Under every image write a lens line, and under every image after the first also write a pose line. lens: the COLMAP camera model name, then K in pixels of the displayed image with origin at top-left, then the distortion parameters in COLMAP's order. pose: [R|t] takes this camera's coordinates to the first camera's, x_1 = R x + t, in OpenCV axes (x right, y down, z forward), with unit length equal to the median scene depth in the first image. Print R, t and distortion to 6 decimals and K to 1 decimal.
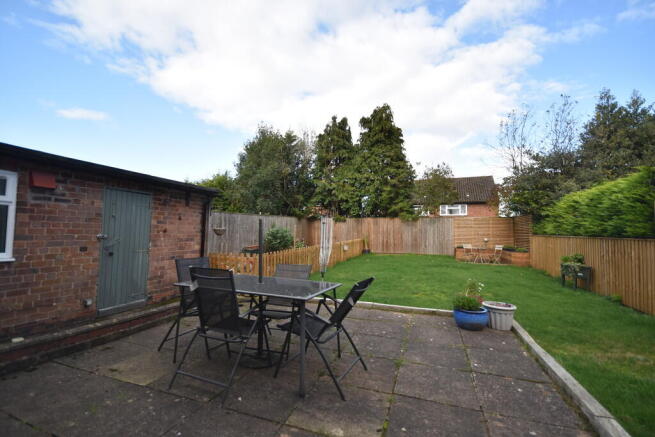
lens RADIAL K [[288.3, 0, 327.7], [0, 288.3, 220.3], [0, 0, 1]] dist [0.001922, -0.000104]
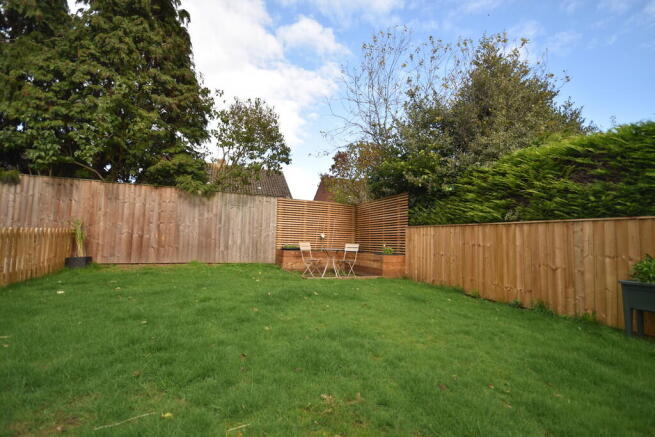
lens RADIAL K [[288.3, 0, 326.1], [0, 288.3, 222.5], [0, 0, 1]] dist [0.001922, -0.000104]
pose [[0.737768, 0.055900, 0.672736, 0.118705], [-0.048113, 0.998385, -0.030196, 0.052000], [-0.673338, -0.010089, 0.739266, 0.492250]]
